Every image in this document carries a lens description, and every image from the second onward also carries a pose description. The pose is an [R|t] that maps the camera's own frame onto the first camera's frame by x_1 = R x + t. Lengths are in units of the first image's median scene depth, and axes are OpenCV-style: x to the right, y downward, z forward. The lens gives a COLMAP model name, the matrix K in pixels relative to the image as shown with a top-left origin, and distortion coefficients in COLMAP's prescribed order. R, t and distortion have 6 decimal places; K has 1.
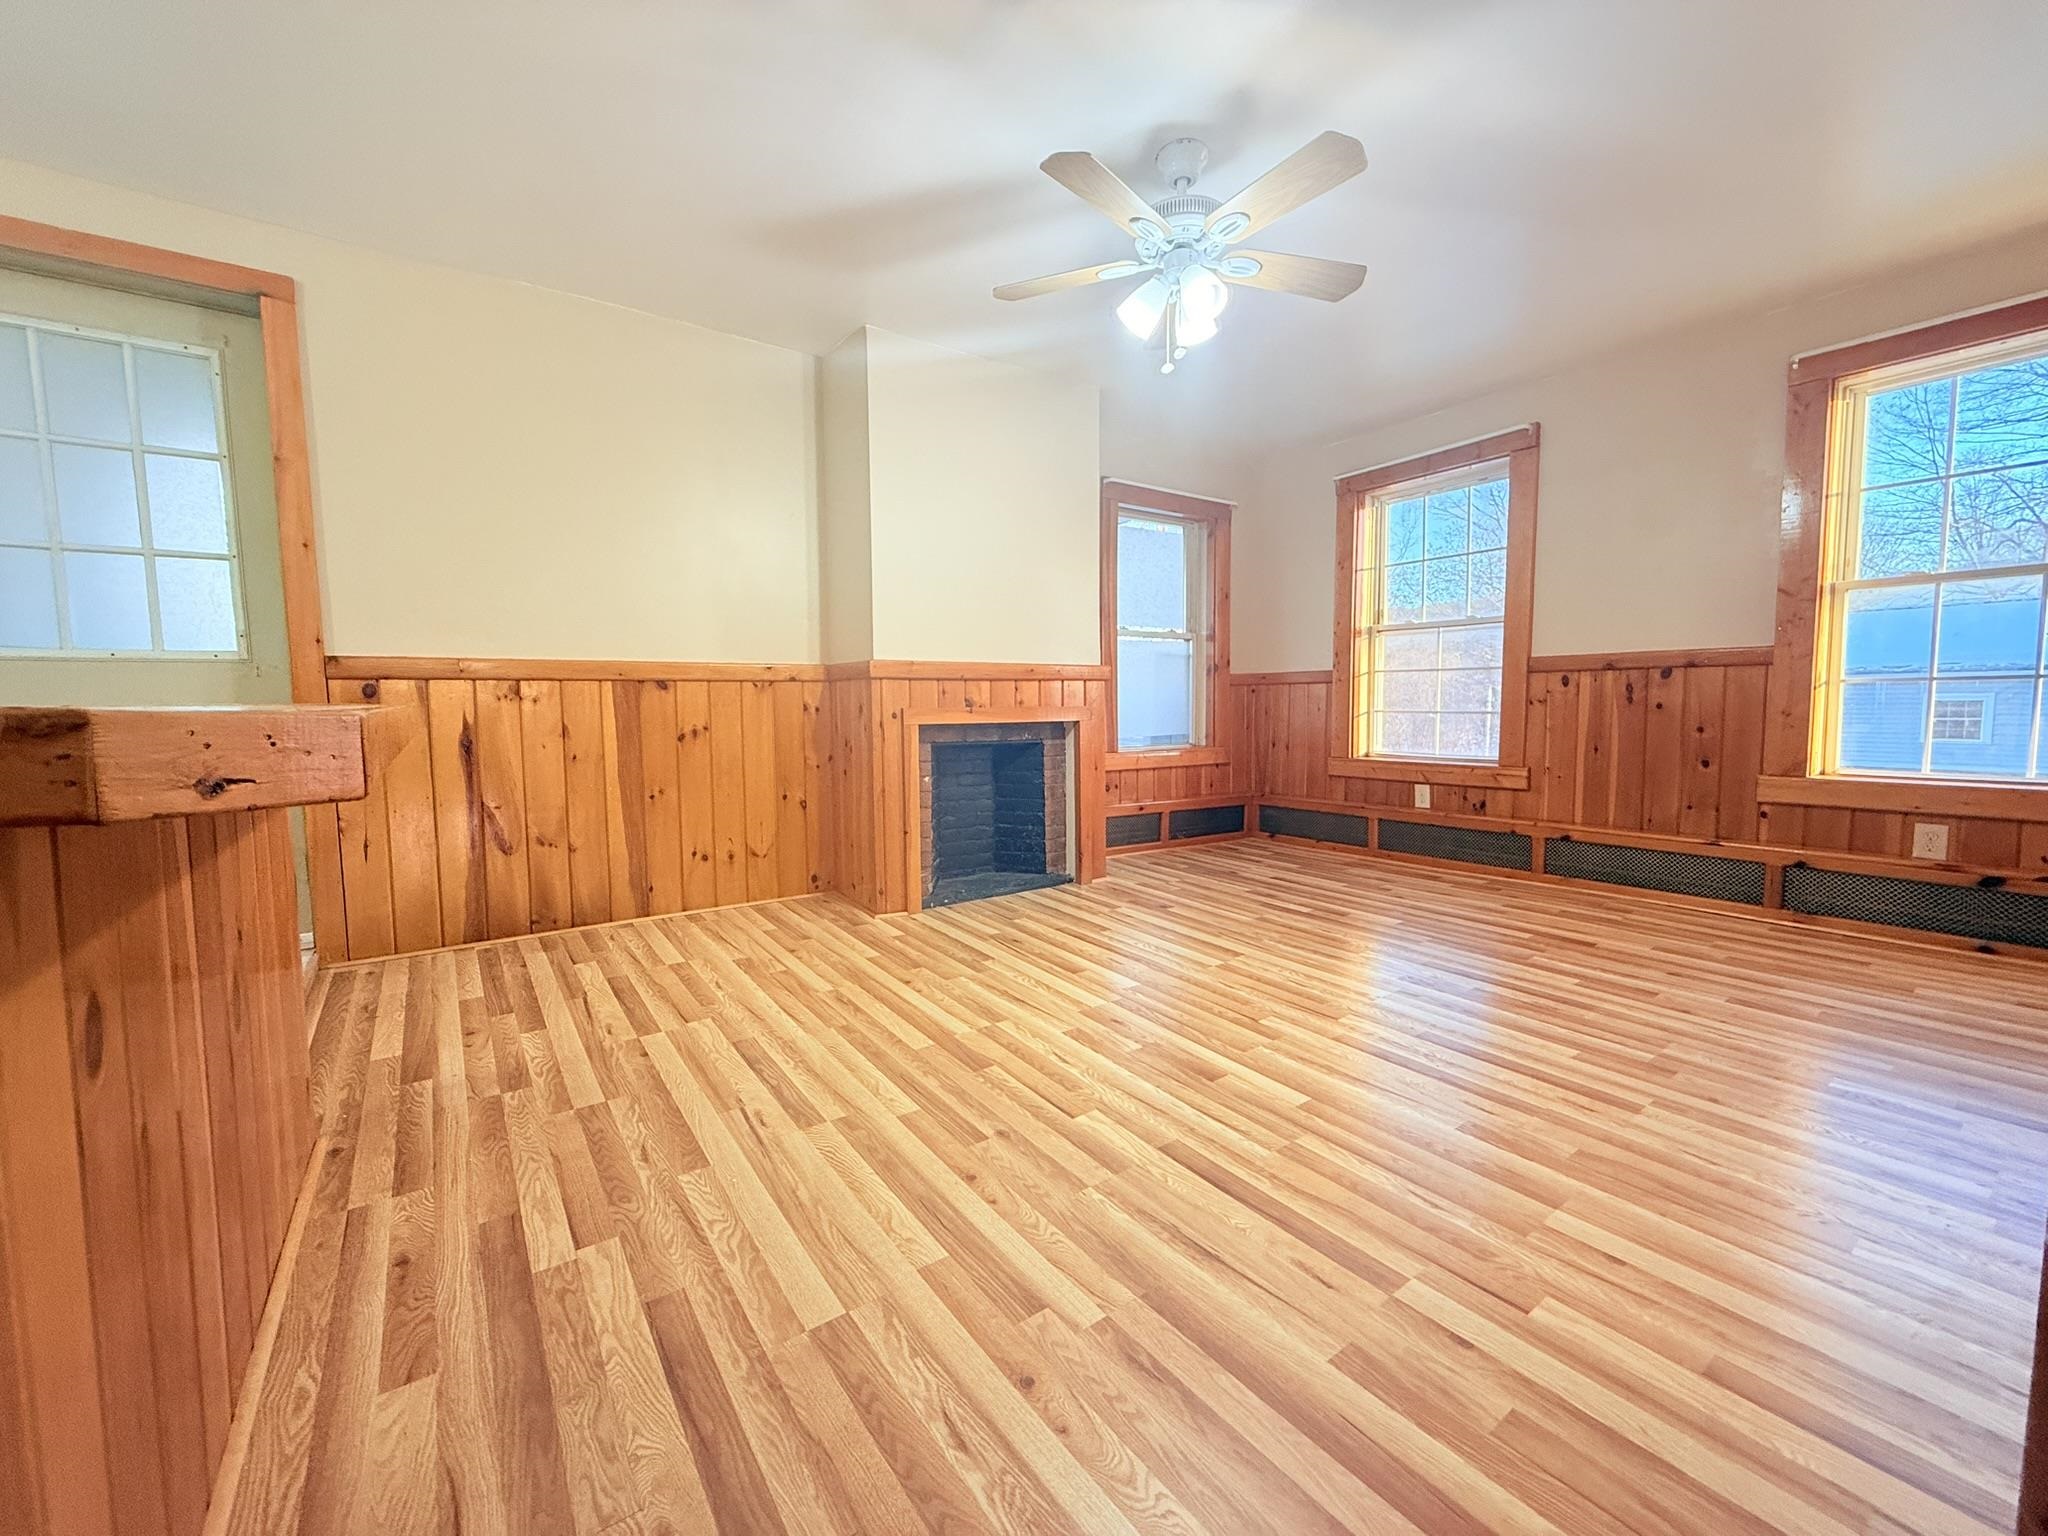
lens RADIAL K [[814.7, 0, 1018.2], [0, 814.7, 758.4], [0, 0, 1]] dist [0.000788, 0.000189]
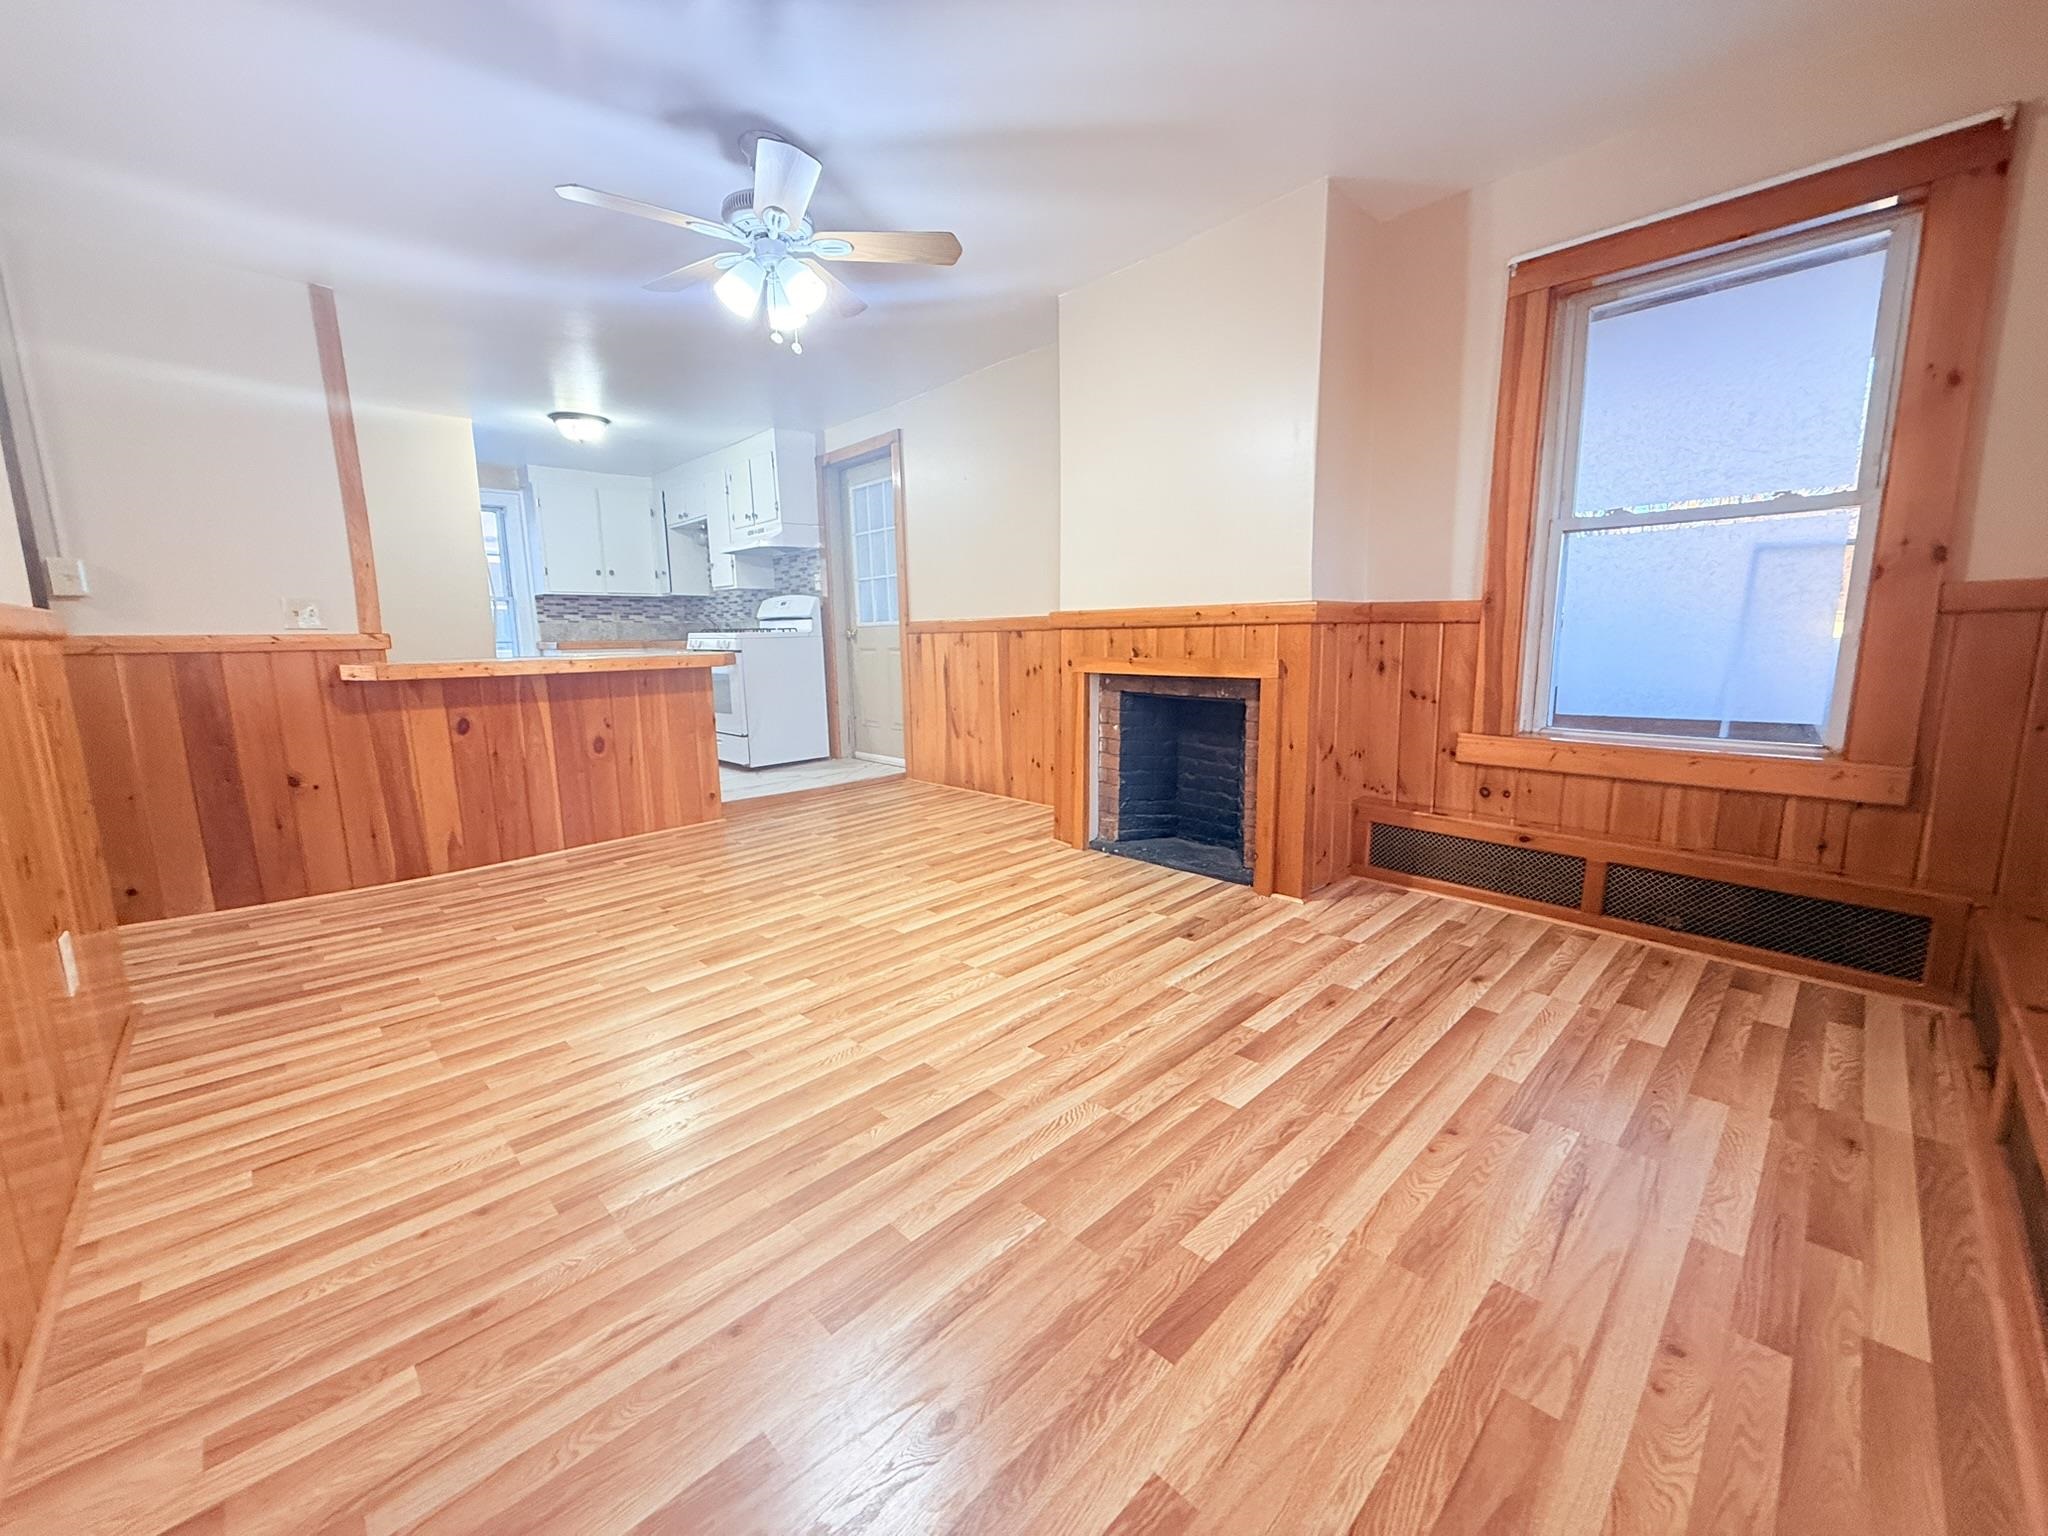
lens RADIAL K [[814.7, 0, 1018.2], [0, 814.7, 758.4], [0, 0, 1]] dist [0.000788, 0.000189]
pose [[0.142094, 0.153720, -0.977844, 1.061092], [-0.055206, 0.987561, 0.147225, -0.096402], [0.988312, 0.033063, 0.148813, 0.901918]]
